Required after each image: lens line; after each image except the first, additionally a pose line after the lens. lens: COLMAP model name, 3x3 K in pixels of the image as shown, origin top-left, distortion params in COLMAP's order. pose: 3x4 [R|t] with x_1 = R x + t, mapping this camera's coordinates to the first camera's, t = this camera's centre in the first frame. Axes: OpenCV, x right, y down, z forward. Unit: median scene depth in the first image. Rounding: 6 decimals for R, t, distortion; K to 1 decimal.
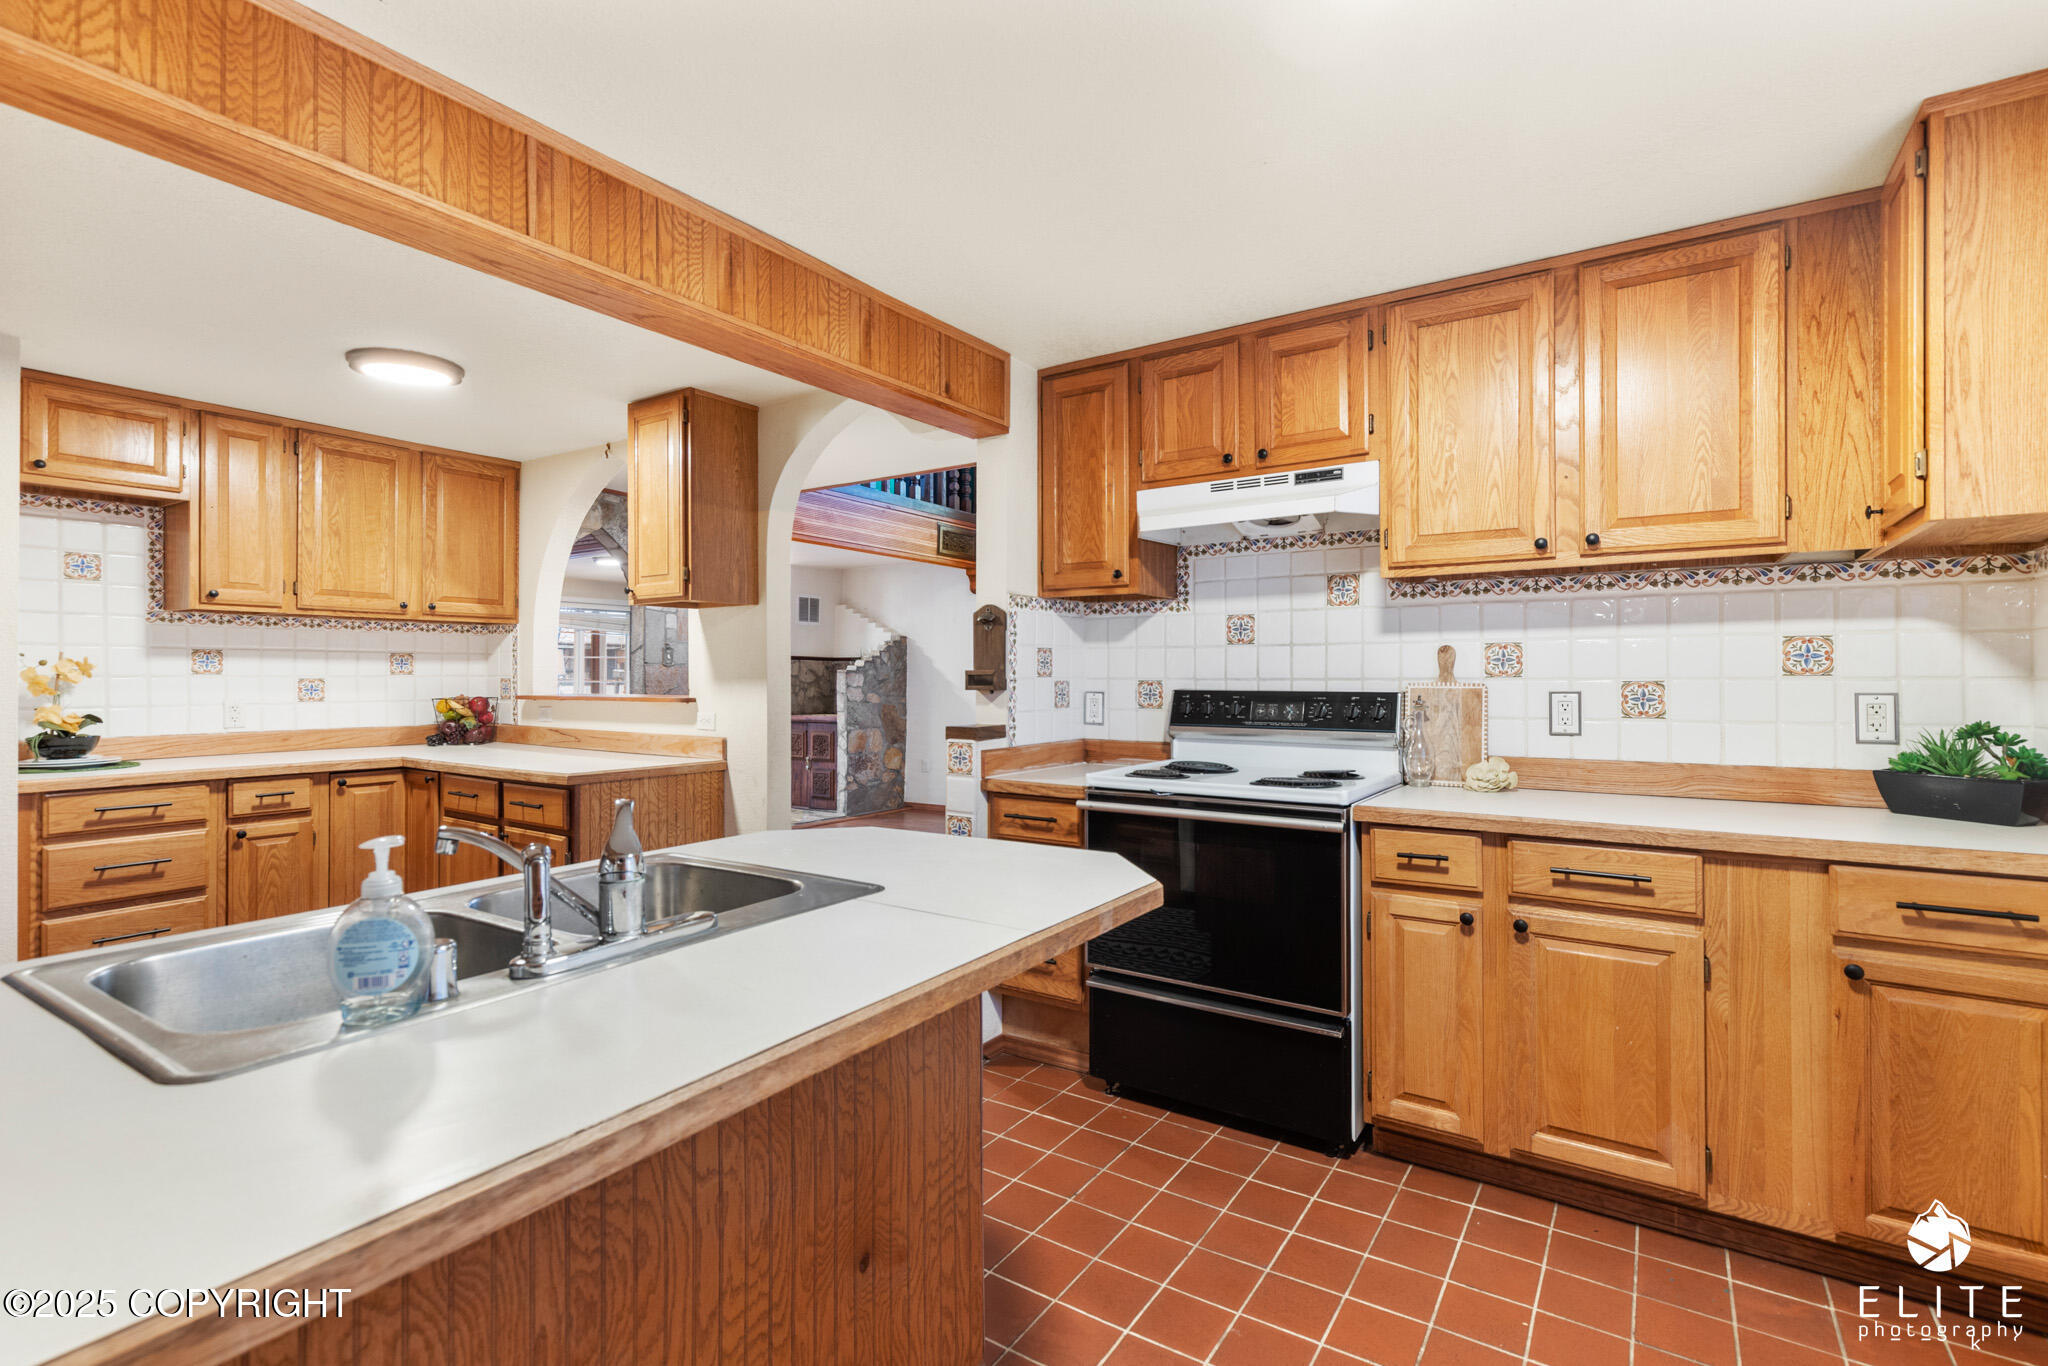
lens RADIAL K [[945.3, 0, 1049.4], [0, 945.3, 673.2], [0, 0, 1]] dist [0.008382, -0.002911]
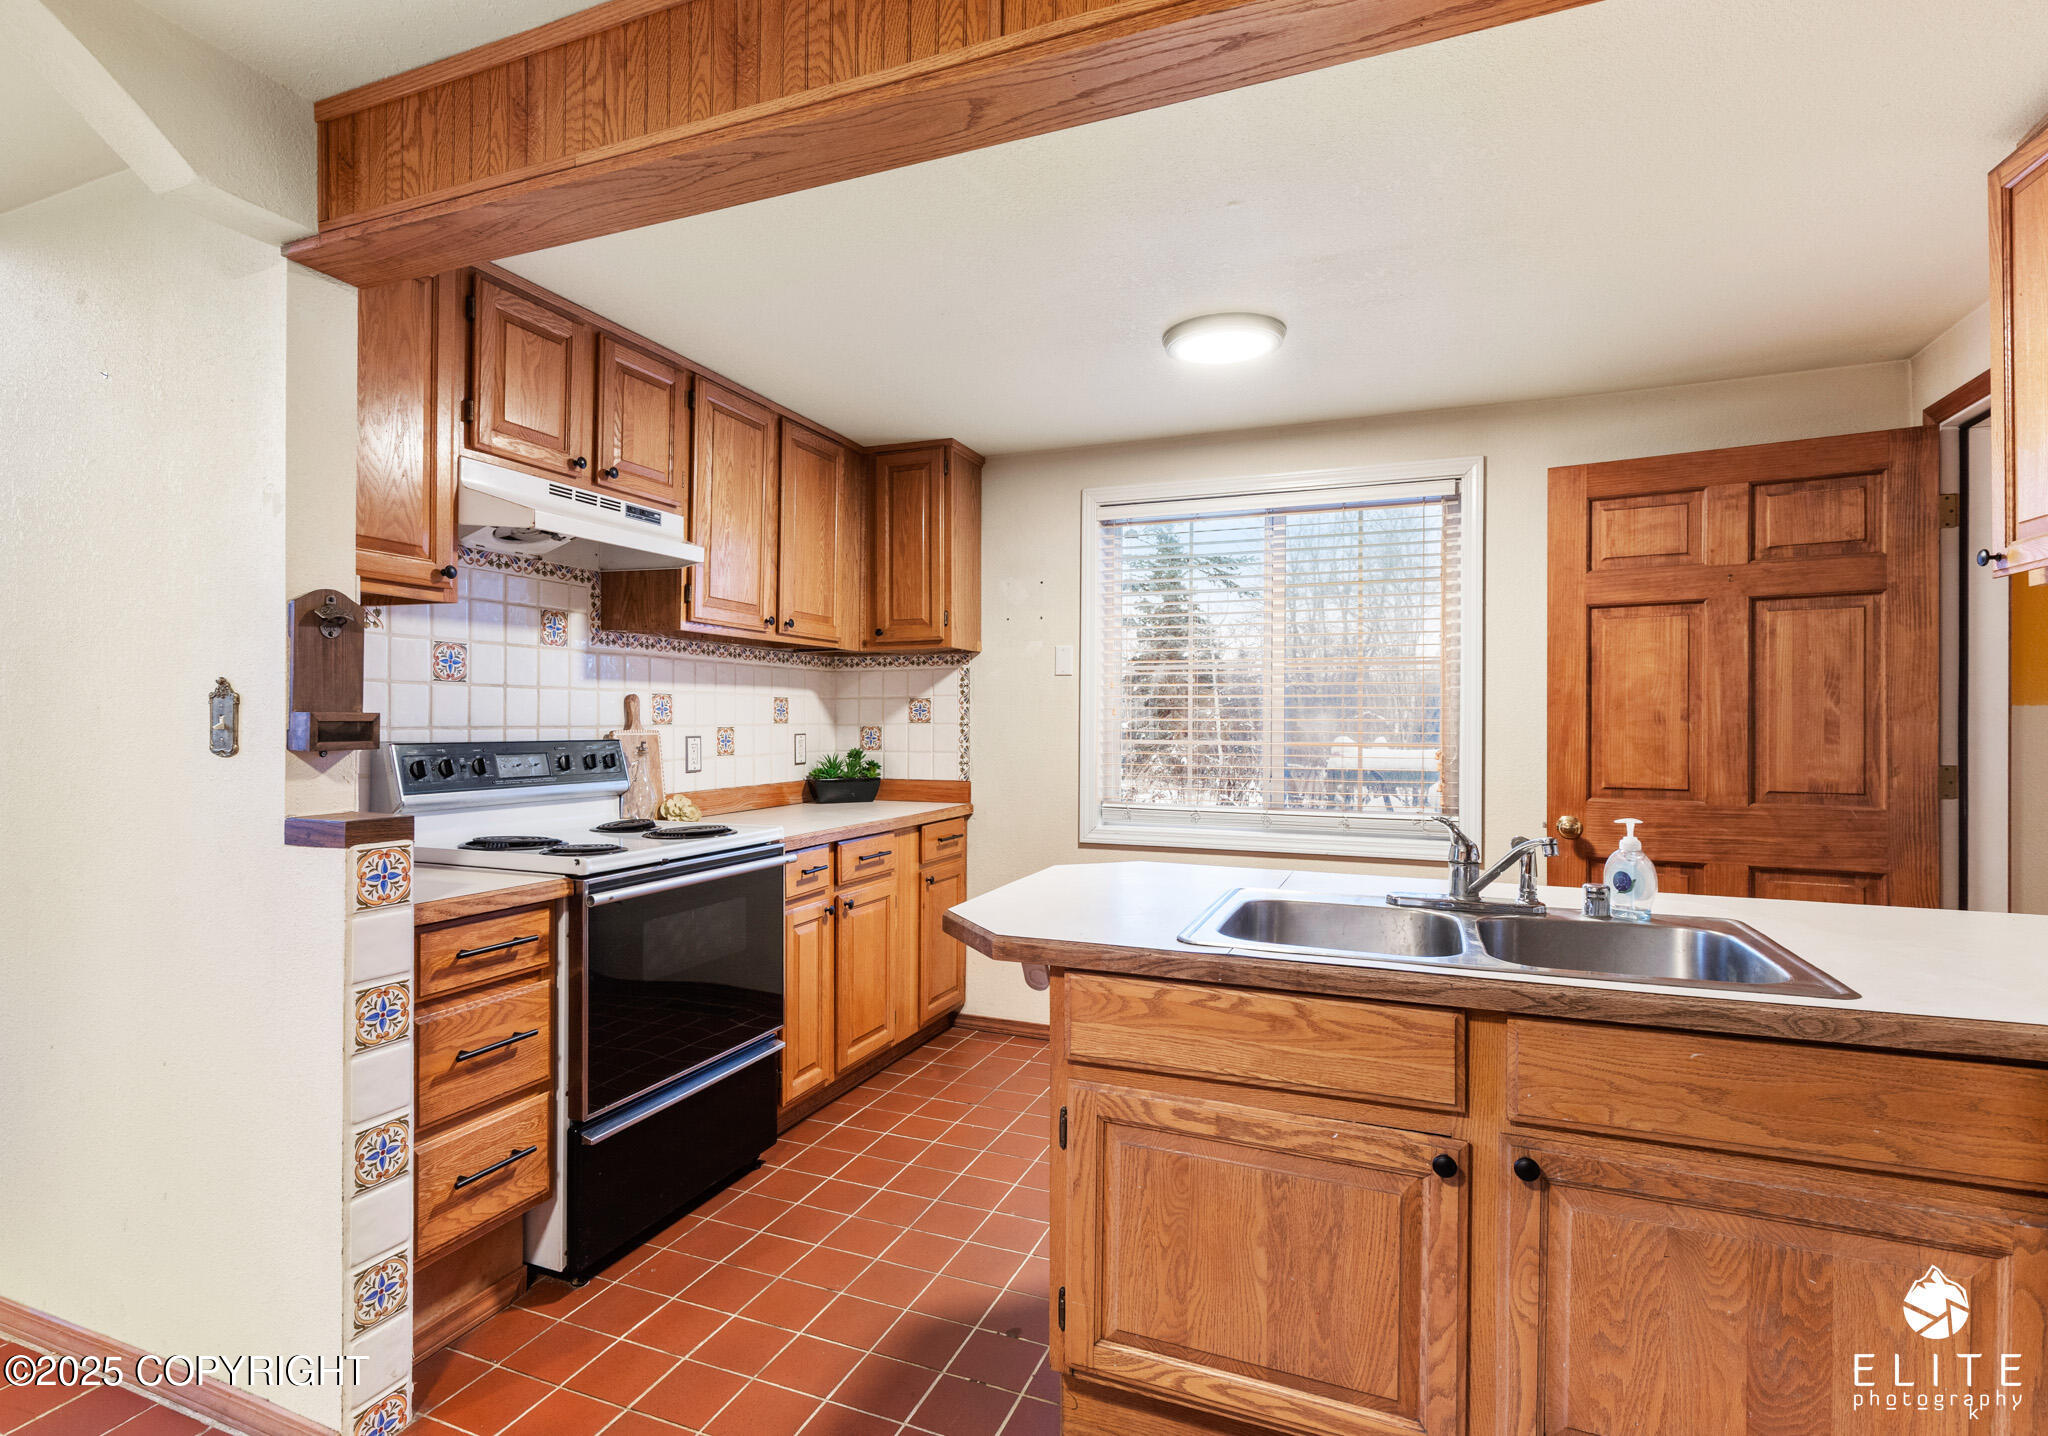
lens RADIAL K [[988.4, 0, 1020.5], [0, 988.4, 719.9], [0, 0, 1]] dist [-0.001378, 0.000209]
pose [[-0.178769, 0.003662, 0.983884, -0.613284], [-0.004151, 0.999981, -0.004476, 0.001900], [-0.983882, -0.004884, -0.178750, 0.642899]]
